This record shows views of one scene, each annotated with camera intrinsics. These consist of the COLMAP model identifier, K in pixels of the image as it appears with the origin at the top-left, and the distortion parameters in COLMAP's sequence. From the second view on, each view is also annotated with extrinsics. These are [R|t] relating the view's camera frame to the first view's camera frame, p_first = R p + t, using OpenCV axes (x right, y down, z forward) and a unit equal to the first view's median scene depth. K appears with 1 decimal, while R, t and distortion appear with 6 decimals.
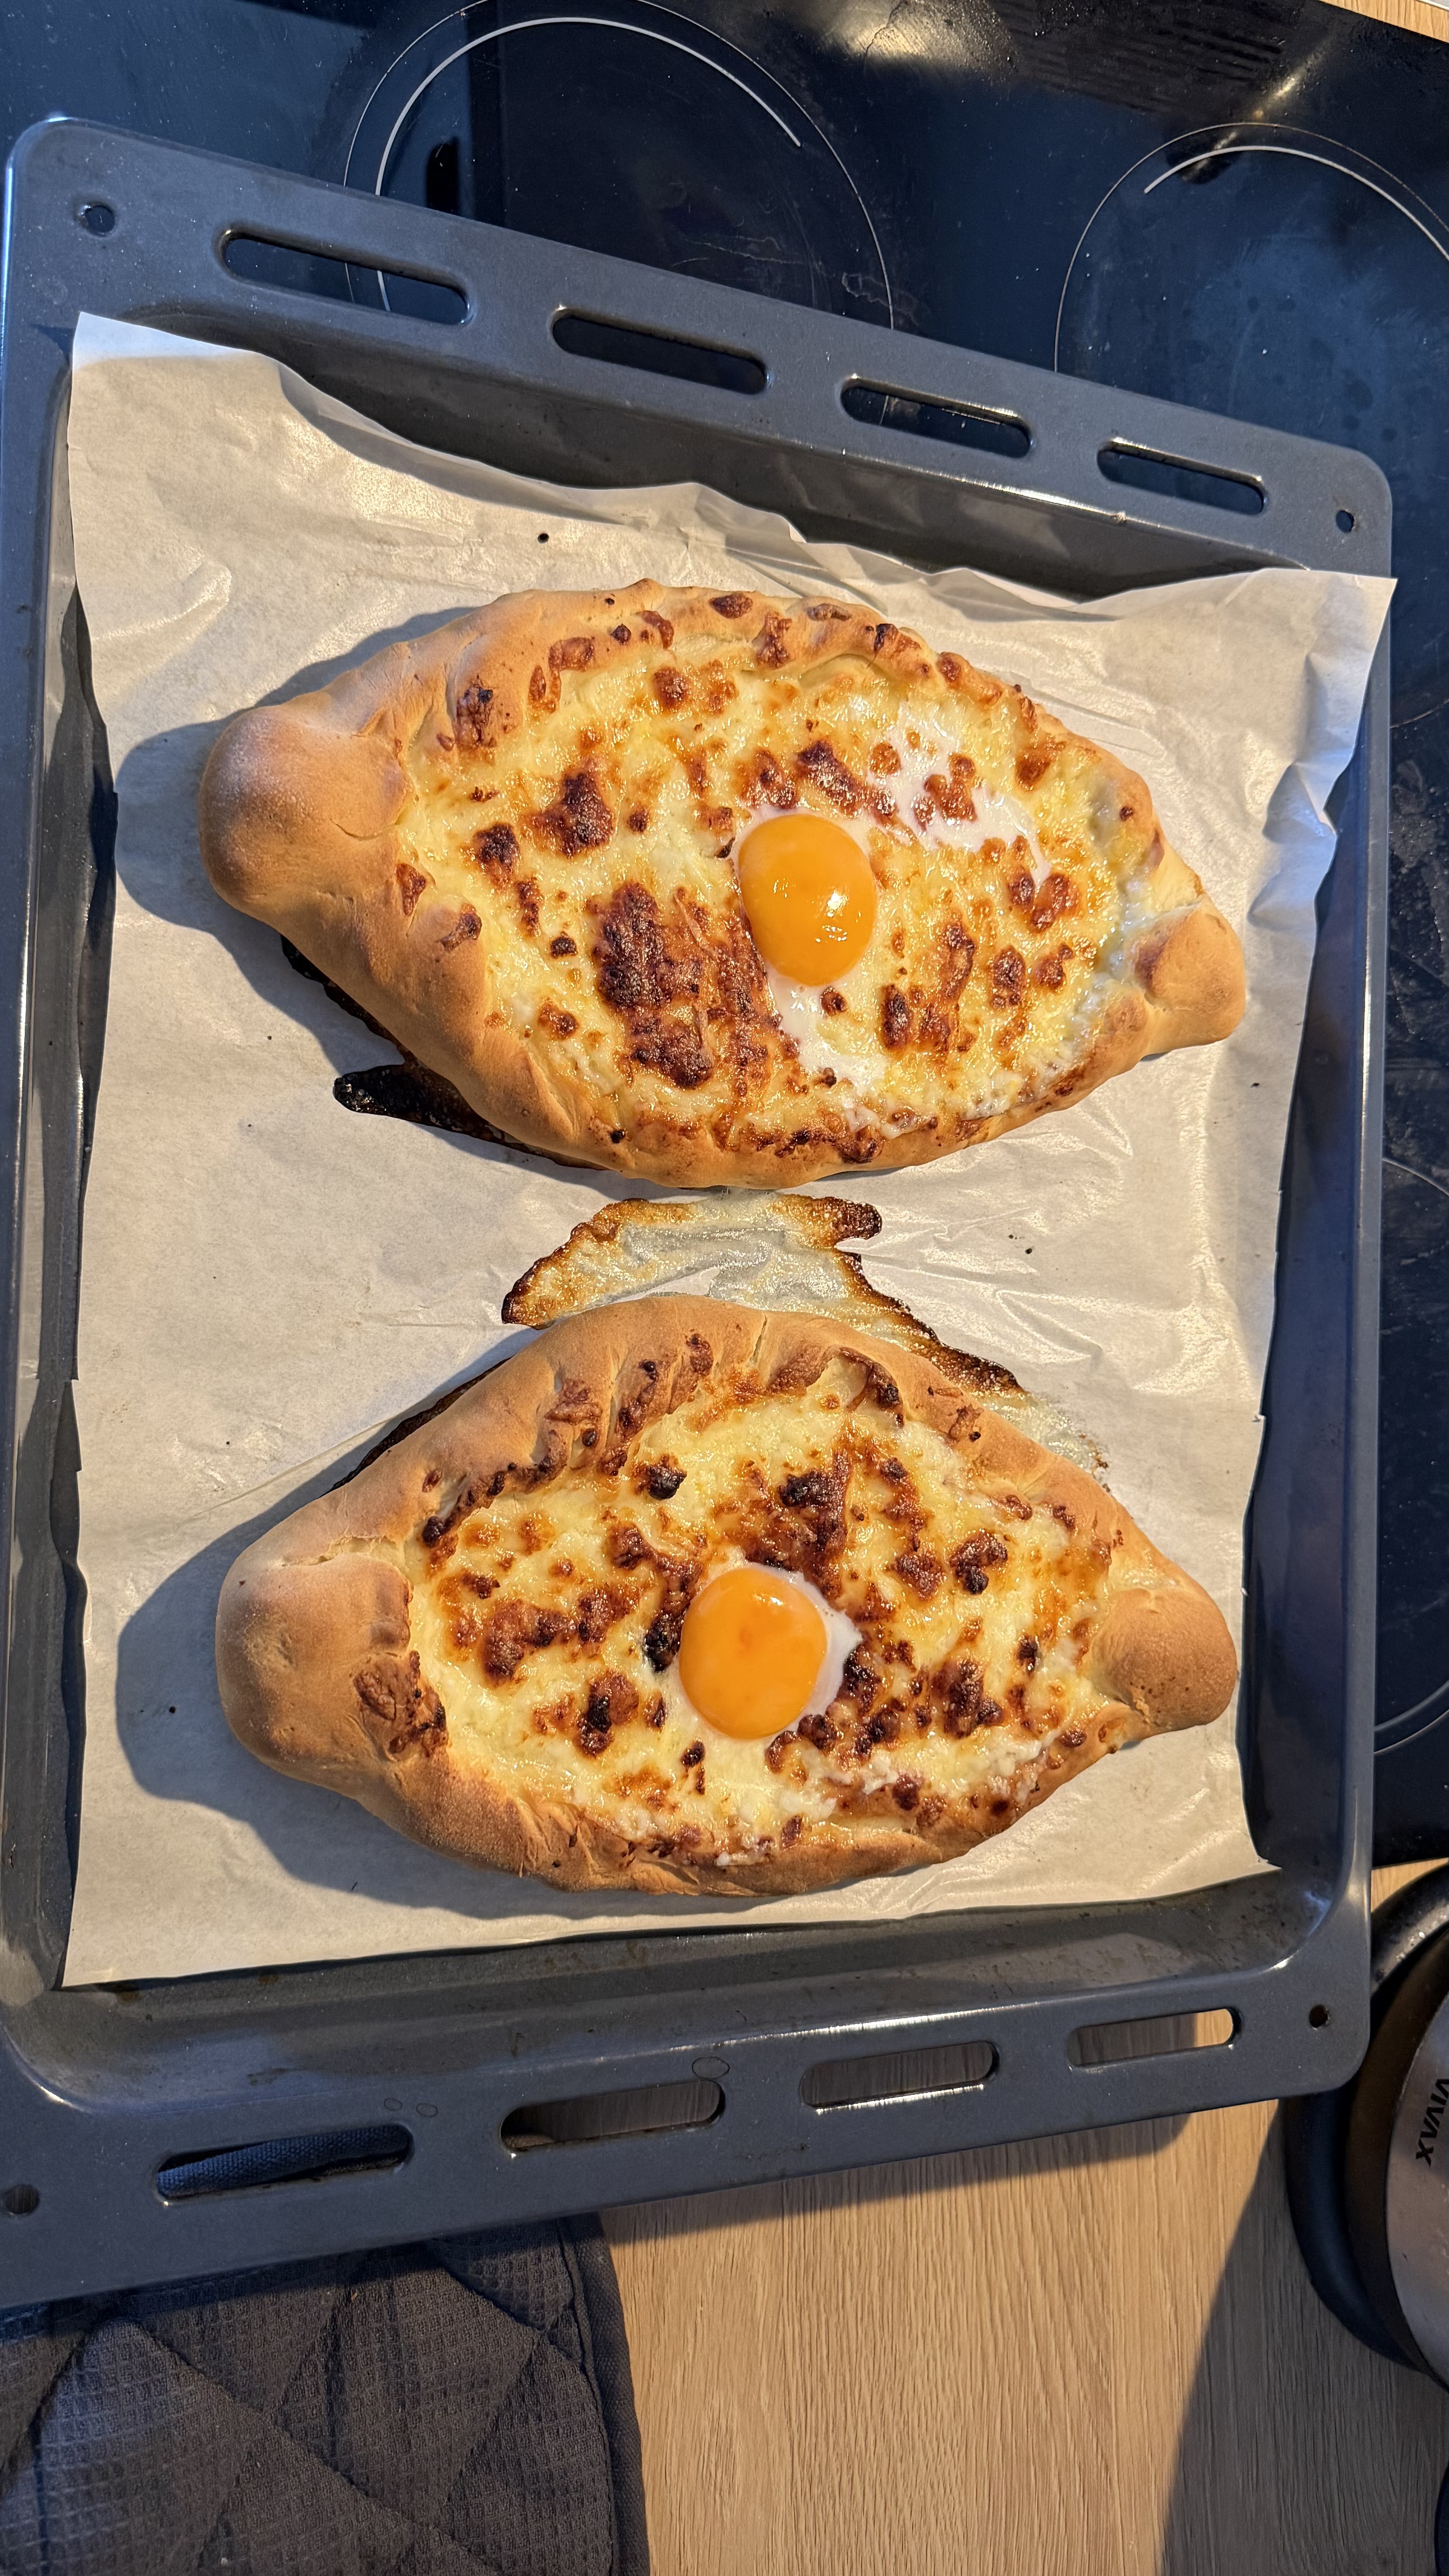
lens RADIAL K [[1958.1, 0, 724.5], [0, 1958.1, 1288.0], [0, 0, 1]] dist [-0.005619, -0.006542]
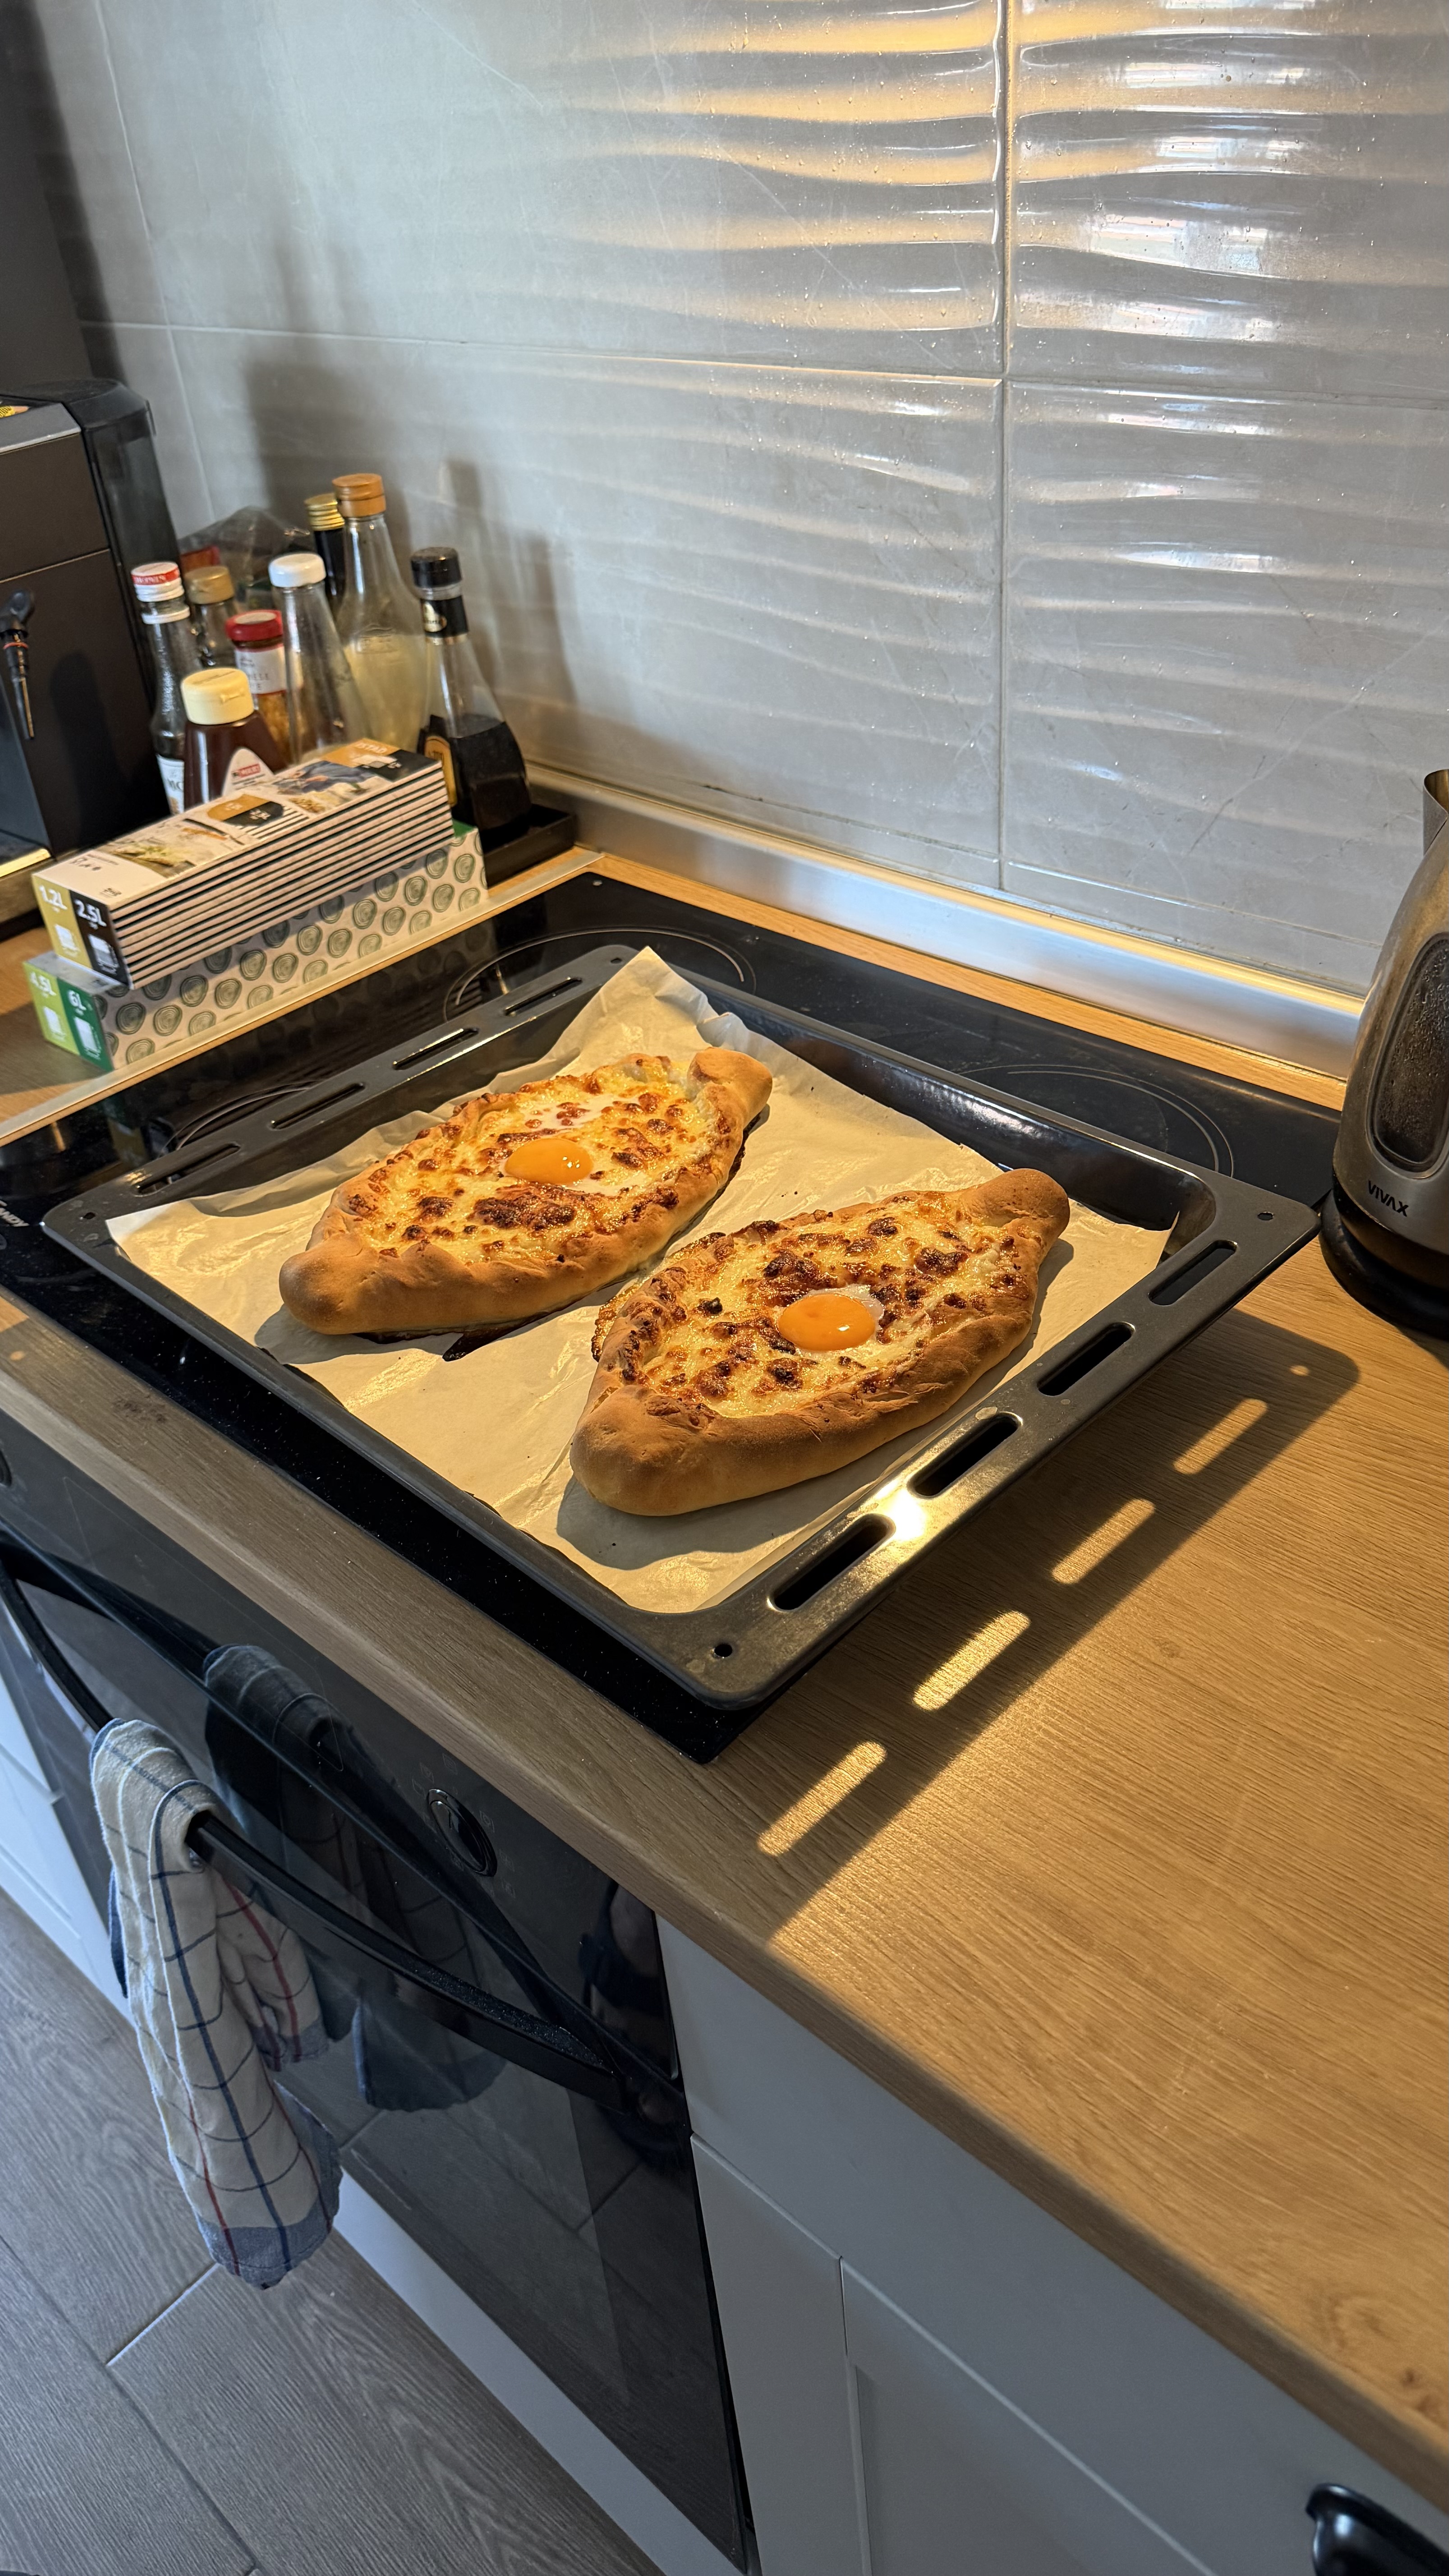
lens RADIAL K [[1958.1, 0, 724.5], [0, 1958.1, 1288.0], [0, 0, 1]] dist [-0.005619, -0.006542]
pose [[0.611028, -0.725111, 0.317584, -0.553101], [0.730447, 0.361825, -0.579250, 1.085056], [0.305111, 0.585916, 0.750739, -0.317509]]
